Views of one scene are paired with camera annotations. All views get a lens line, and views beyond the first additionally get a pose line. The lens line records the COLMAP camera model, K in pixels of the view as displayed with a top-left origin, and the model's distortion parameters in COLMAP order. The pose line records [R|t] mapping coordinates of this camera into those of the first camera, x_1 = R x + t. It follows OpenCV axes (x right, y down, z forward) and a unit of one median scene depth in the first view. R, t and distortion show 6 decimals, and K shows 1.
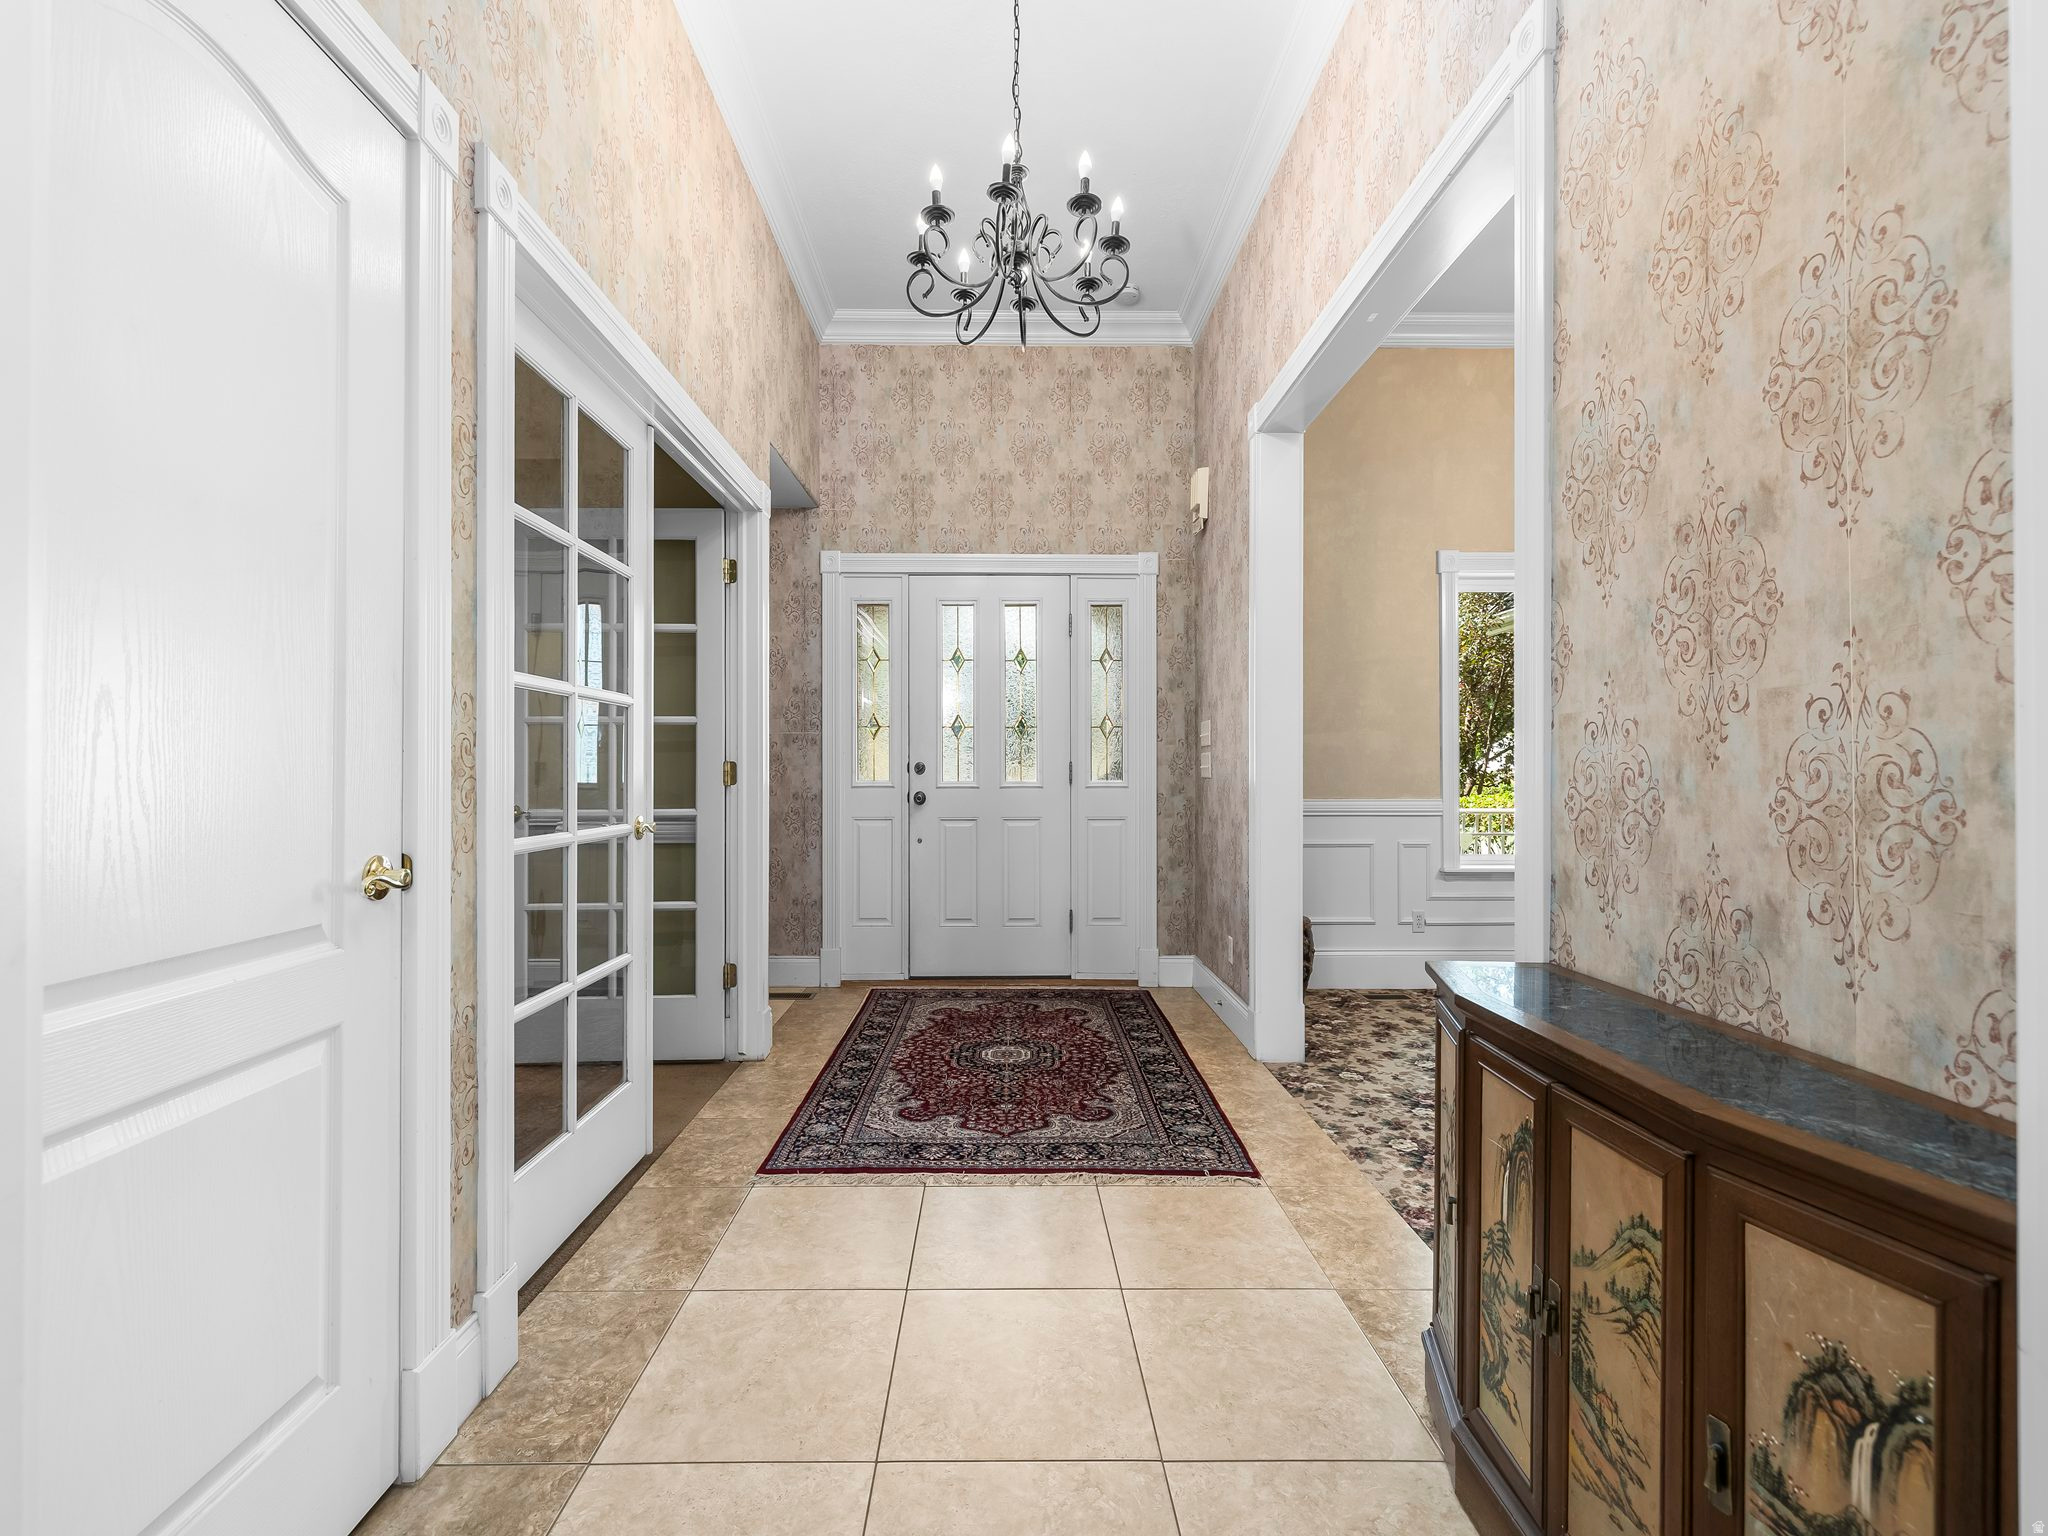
lens RADIAL K [[867.0, 0, 1009.8], [0, 867.0, 766.0], [0, 0, 1]] dist [0.000521, 0.000300]
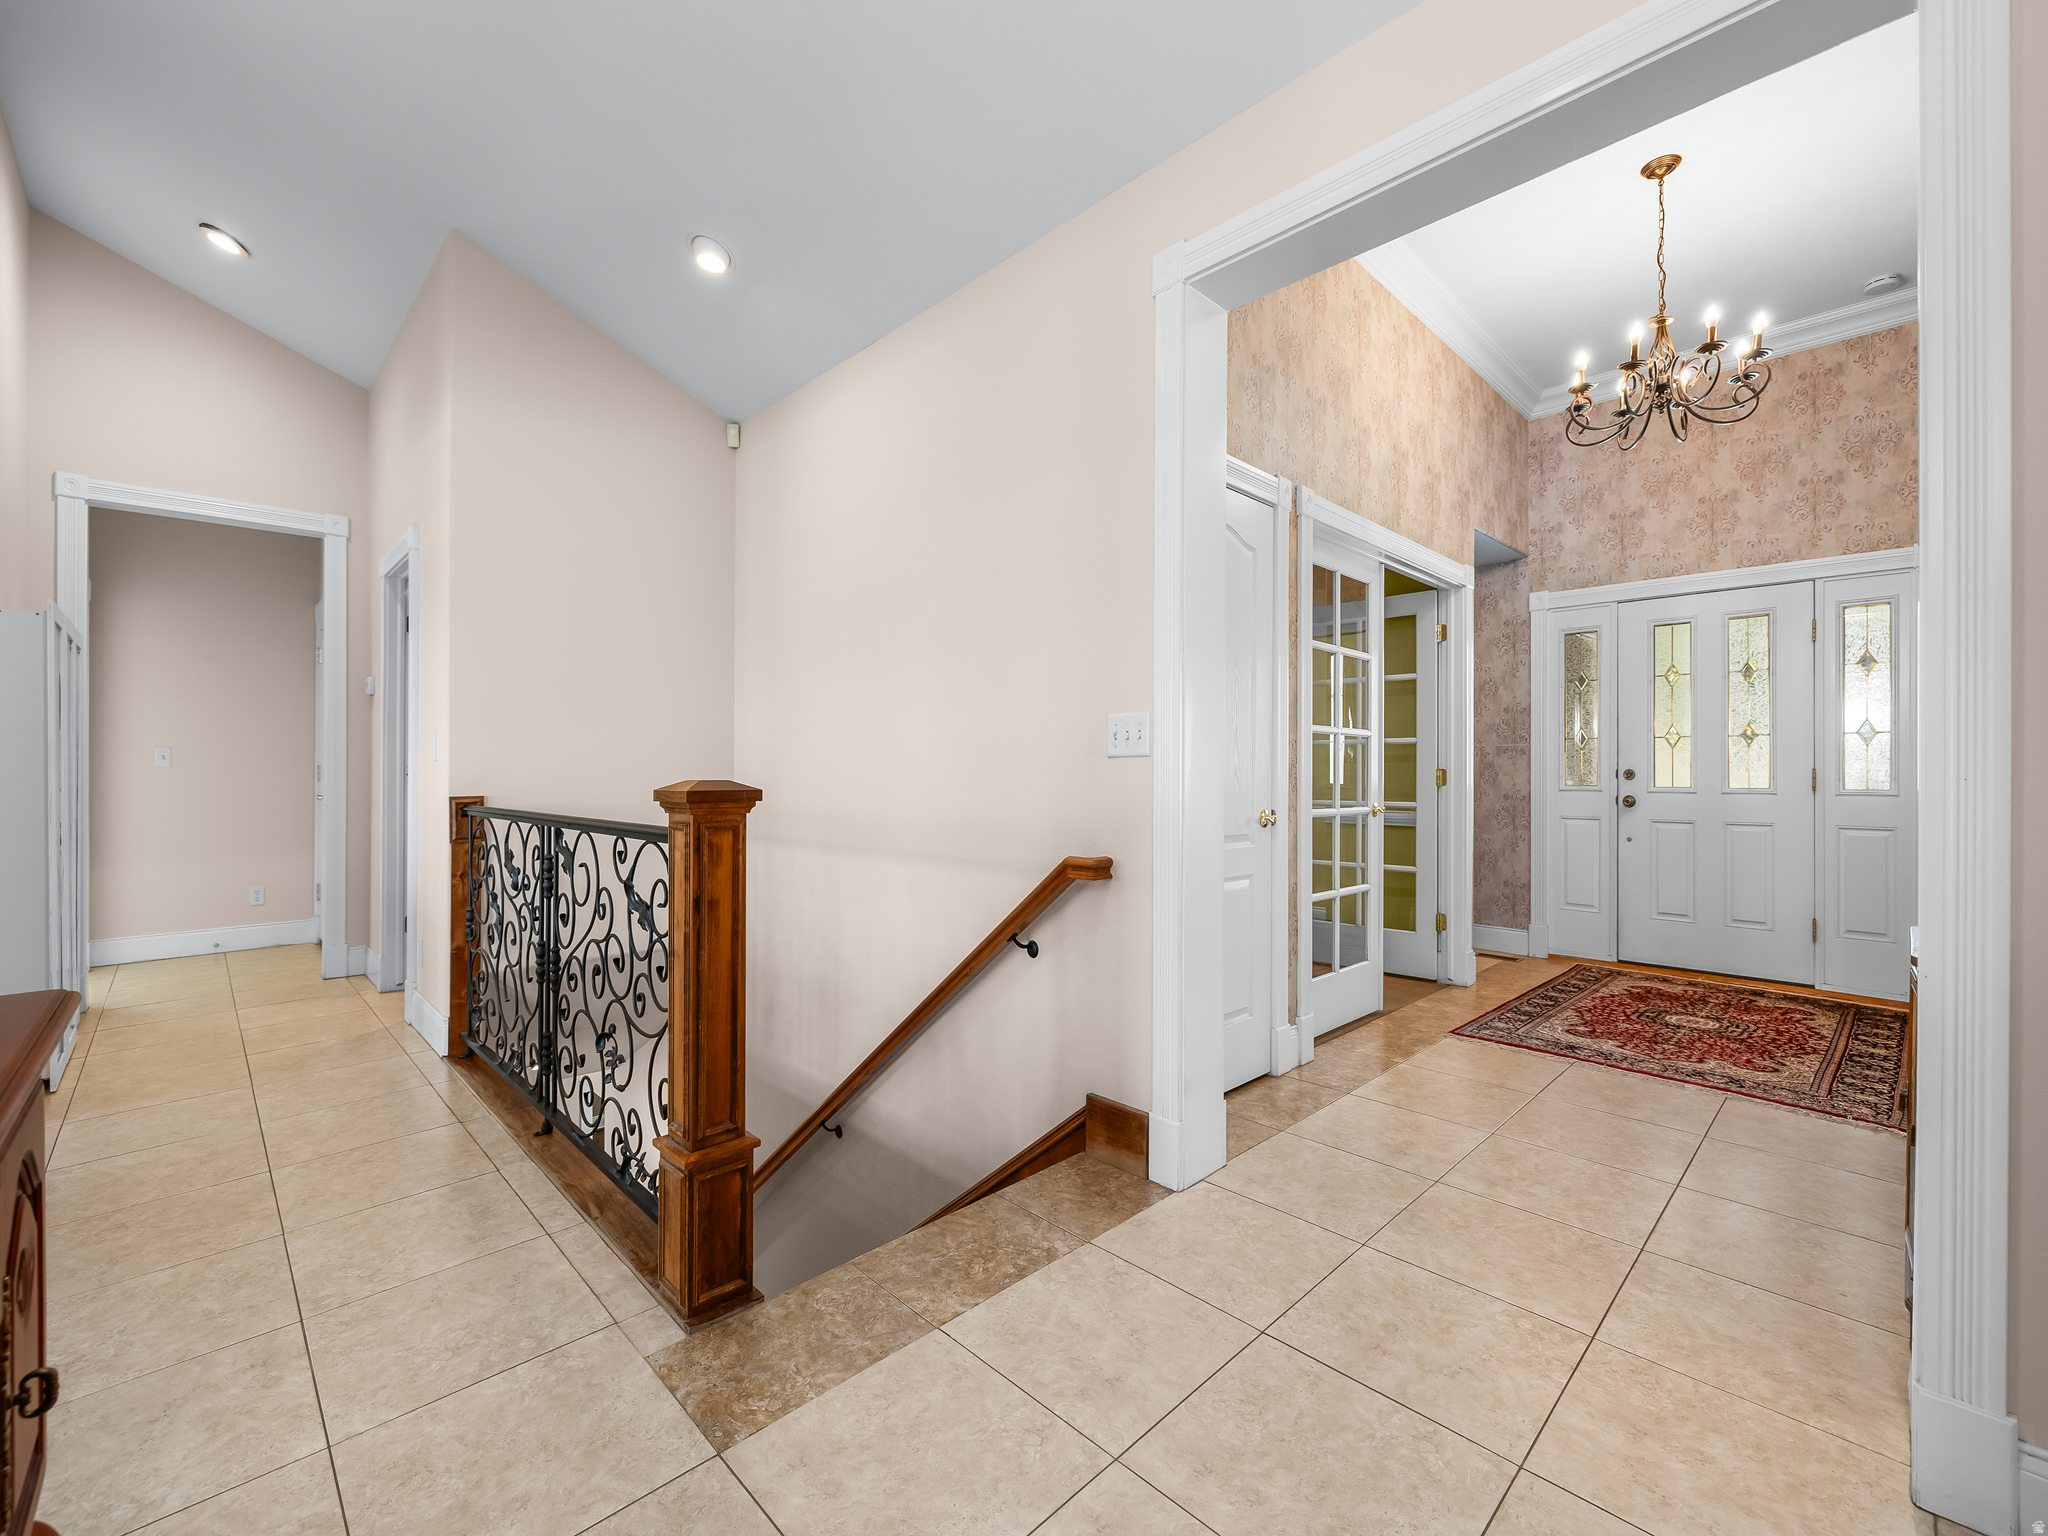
lens RADIAL K [[867.0, 0, 1009.8], [0, 867.0, 766.0], [0, 0, 1]] dist [0.000521, 0.000300]
pose [[0.686963, -0.001160, -0.726692, 0.233419], [-0.002268, 0.999990, -0.003740, -0.003693], [0.726689, 0.004217, 0.686954, -0.505972]]
